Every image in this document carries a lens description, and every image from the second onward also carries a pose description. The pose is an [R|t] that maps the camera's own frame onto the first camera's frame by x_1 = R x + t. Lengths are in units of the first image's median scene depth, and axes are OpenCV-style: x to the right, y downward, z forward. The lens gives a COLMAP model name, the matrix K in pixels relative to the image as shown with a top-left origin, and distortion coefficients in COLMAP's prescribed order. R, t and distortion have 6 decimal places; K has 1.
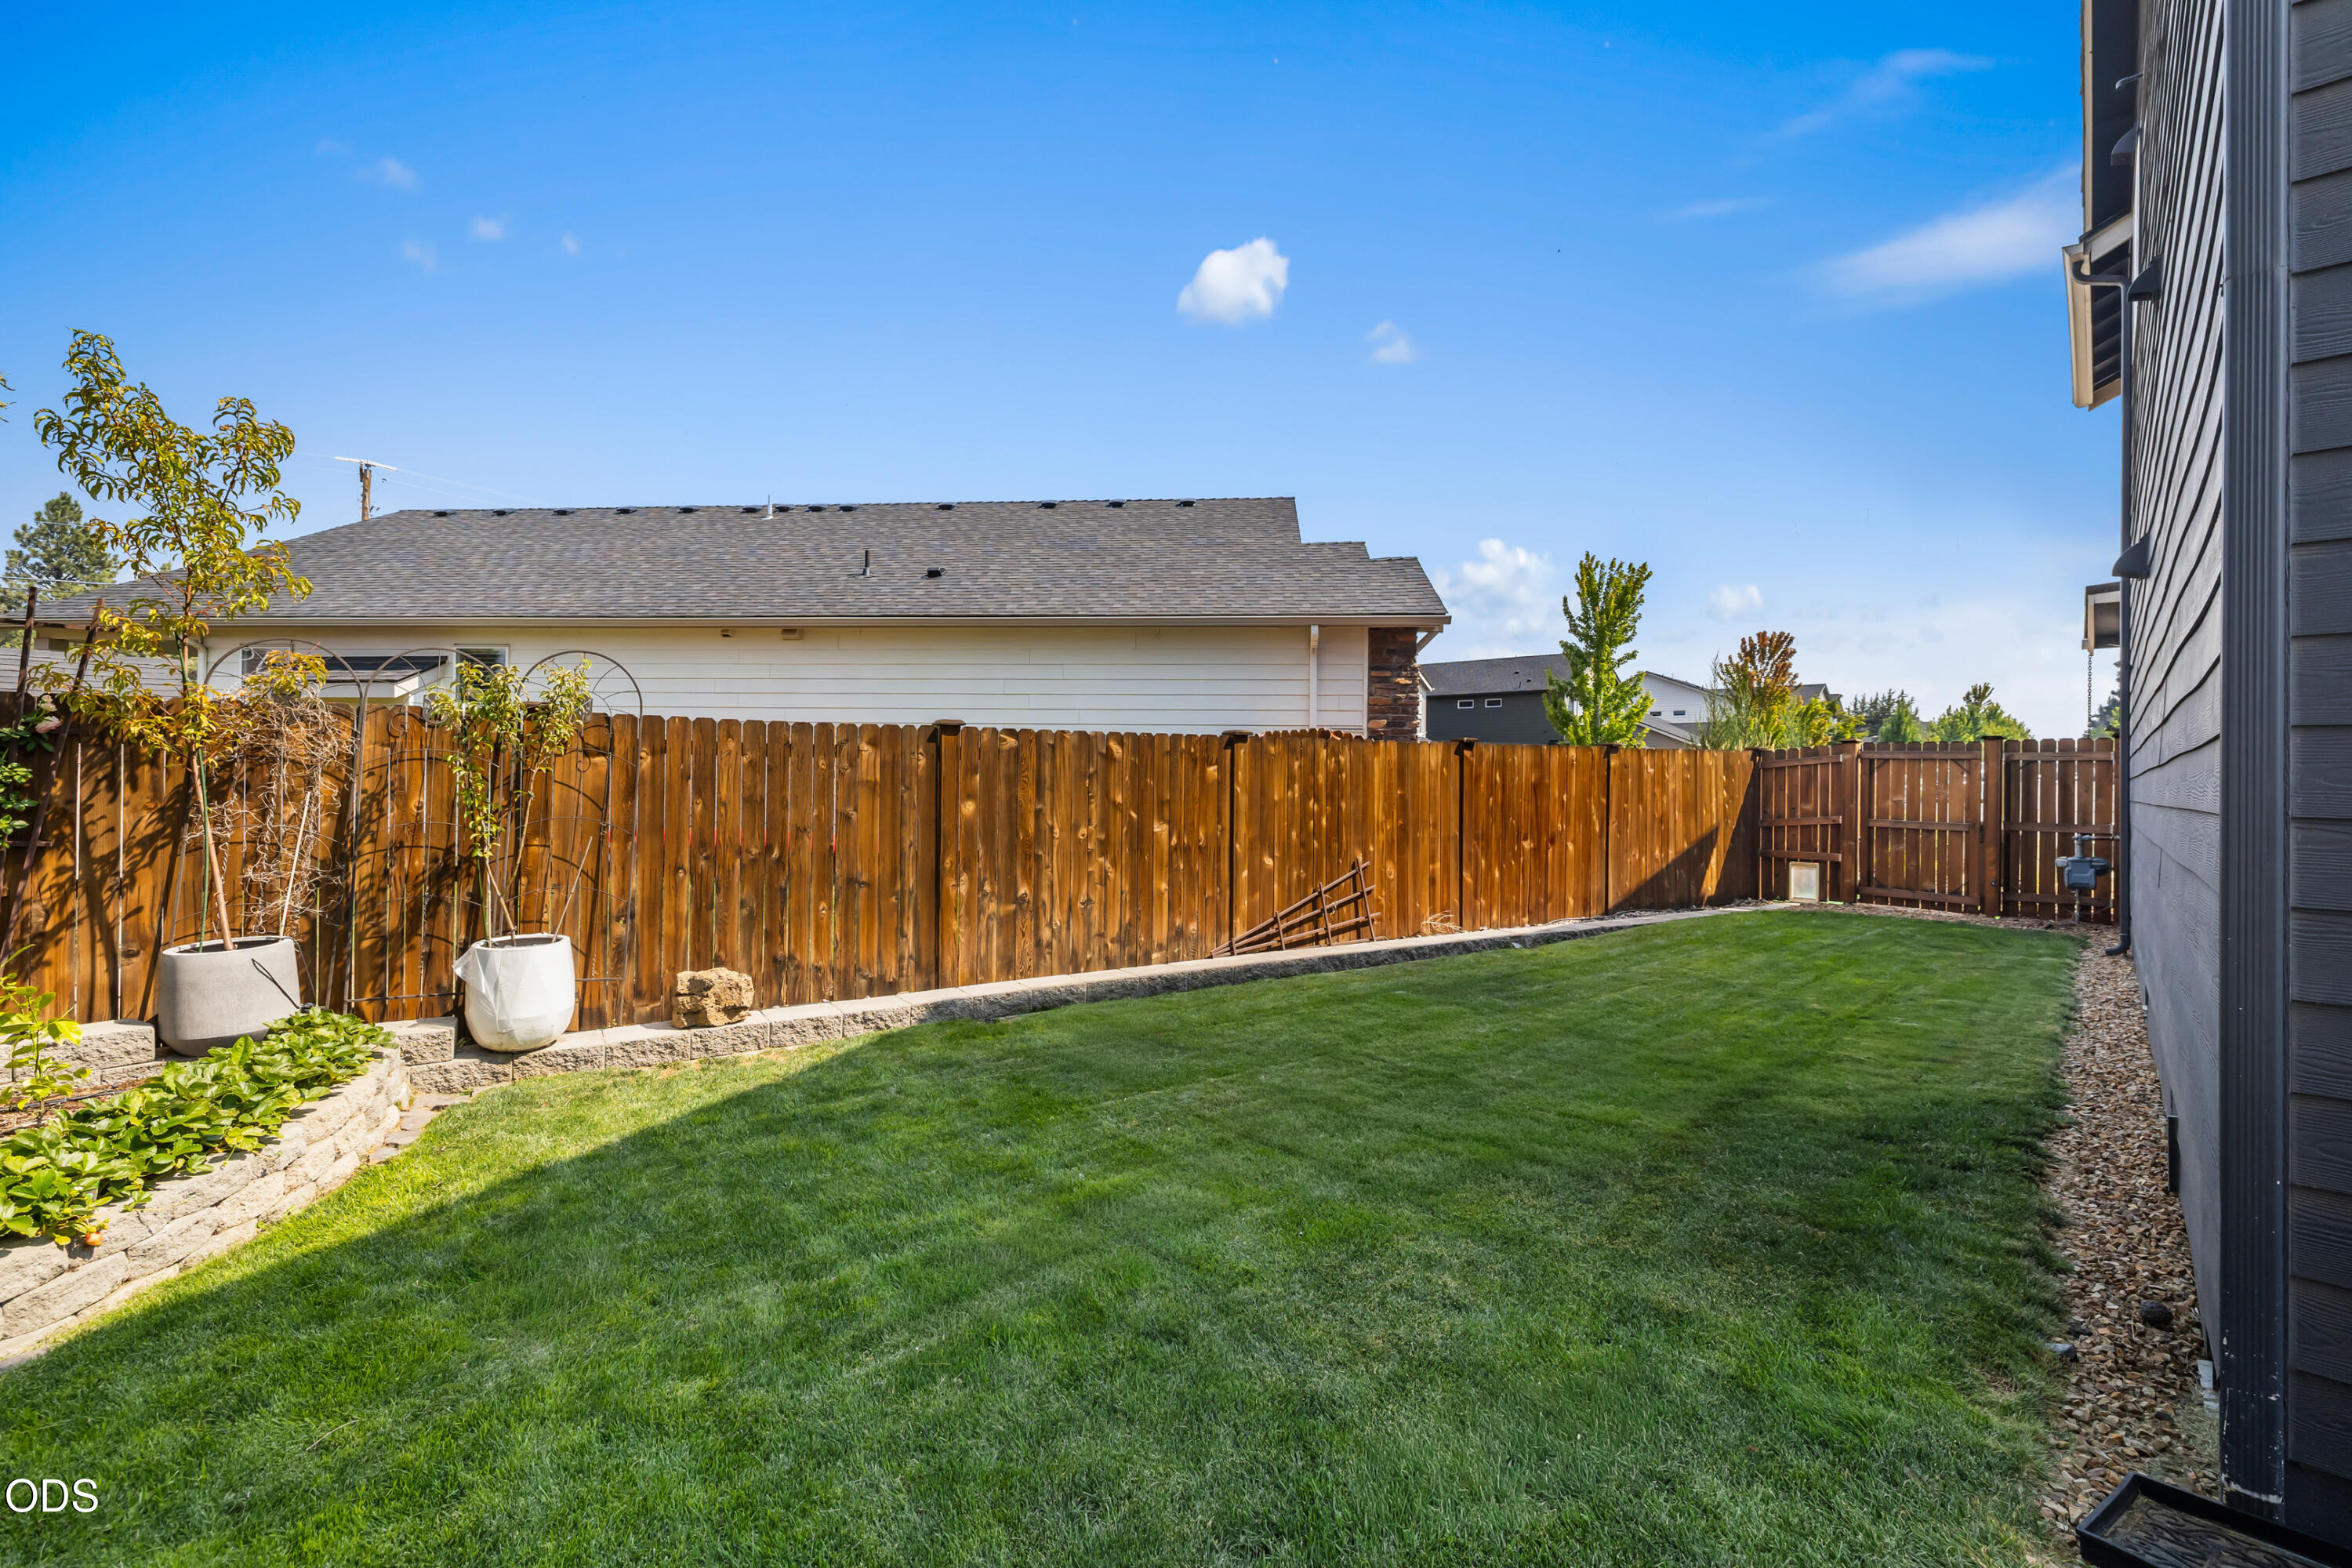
lens RADIAL K [[991.5, 0, 1134.6], [0, 991.5, 776.0], [0, 0, 1]] dist [-0.003981, 0.001366]
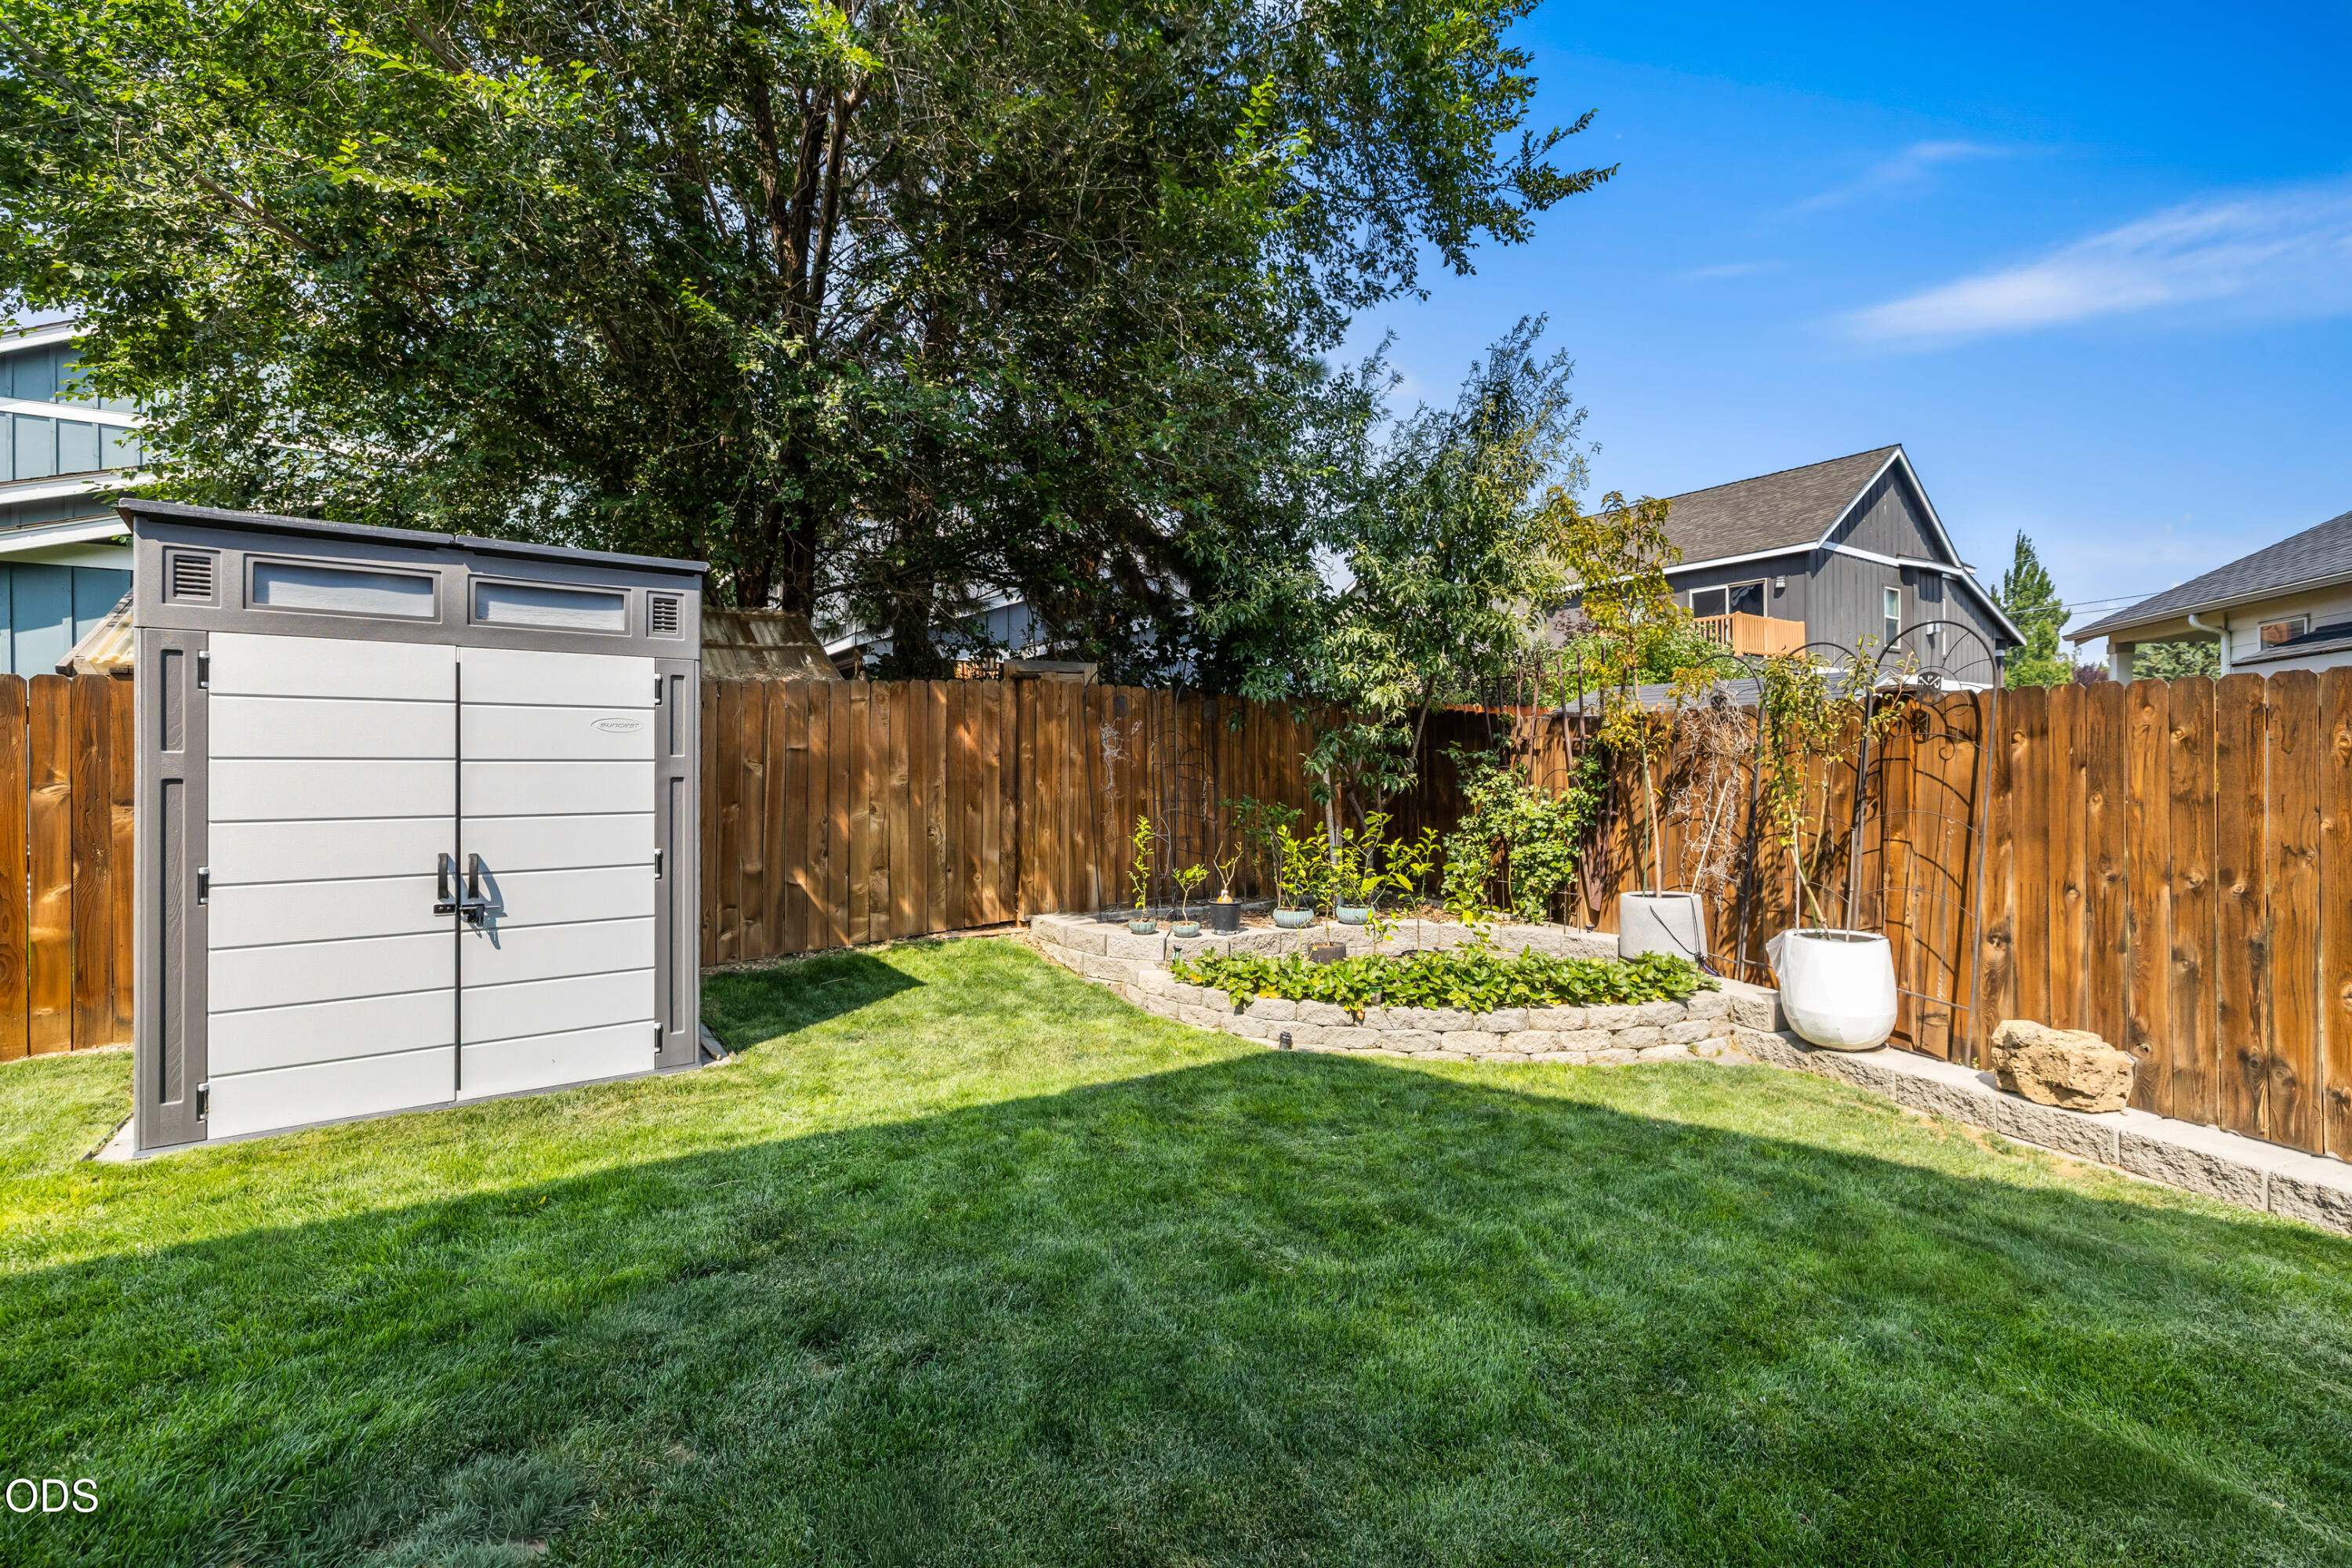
lens RADIAL K [[991.5, 0, 1172.4], [0, 991.5, 770.2], [0, 0, 1]] dist [-0.003981, 0.001366]
pose [[-0.211195, -0.005617, -0.977428, 0.427125], [0.004160, 0.999969, -0.006646, 0.007673], [0.977435, -0.005470, -0.211165, 0.521700]]
